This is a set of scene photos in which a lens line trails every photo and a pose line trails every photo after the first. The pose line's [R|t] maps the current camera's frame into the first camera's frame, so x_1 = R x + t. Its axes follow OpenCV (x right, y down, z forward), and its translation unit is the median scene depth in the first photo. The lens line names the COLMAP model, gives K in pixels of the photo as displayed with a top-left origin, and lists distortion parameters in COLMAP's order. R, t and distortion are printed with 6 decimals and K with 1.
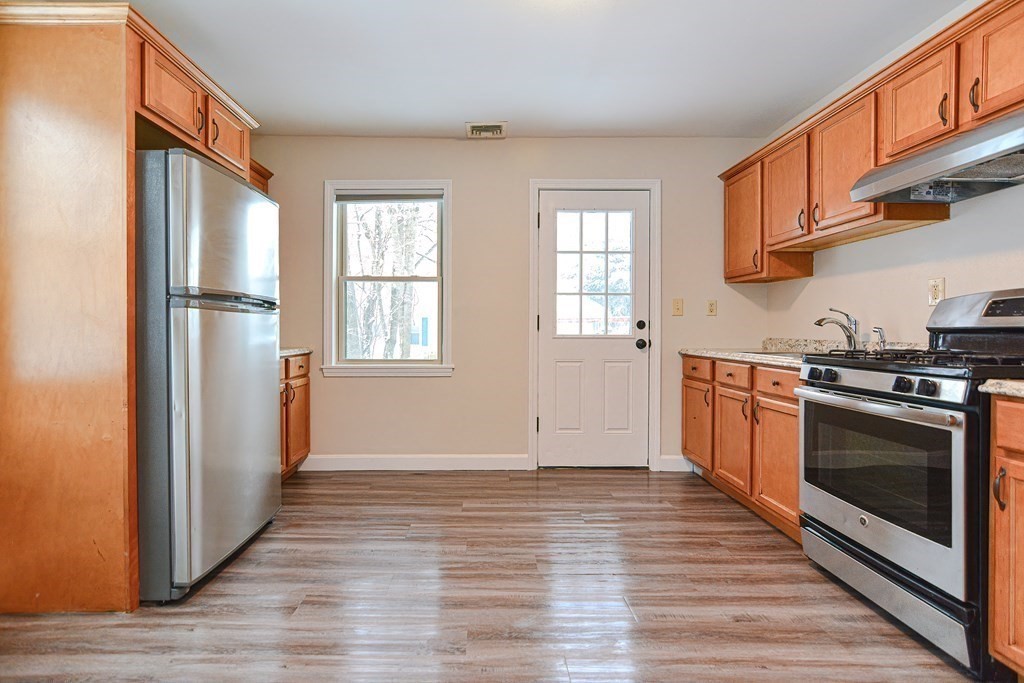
lens RADIAL K [[504.5, 0, 498.3], [0, 504.5, 332.6], [0, 0, 1]] dist [-0.019035, 0.006853]
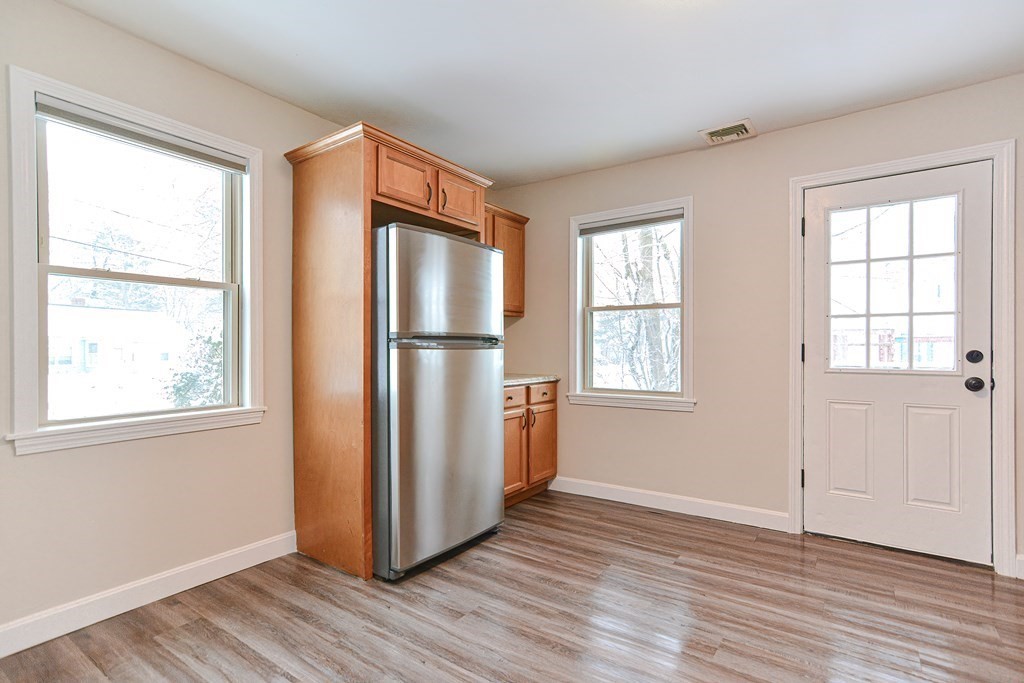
lens RADIAL K [[504.5, 0, 512.5], [0, 504.5, 348.2], [0, 0, 1]] dist [-0.019035, 0.006853]
pose [[0.810478, -0.000881, -0.585768, 0.198782], [-0.002081, 0.999988, -0.004385, -0.026395], [0.585765, 0.004773, 0.810467, 0.083342]]
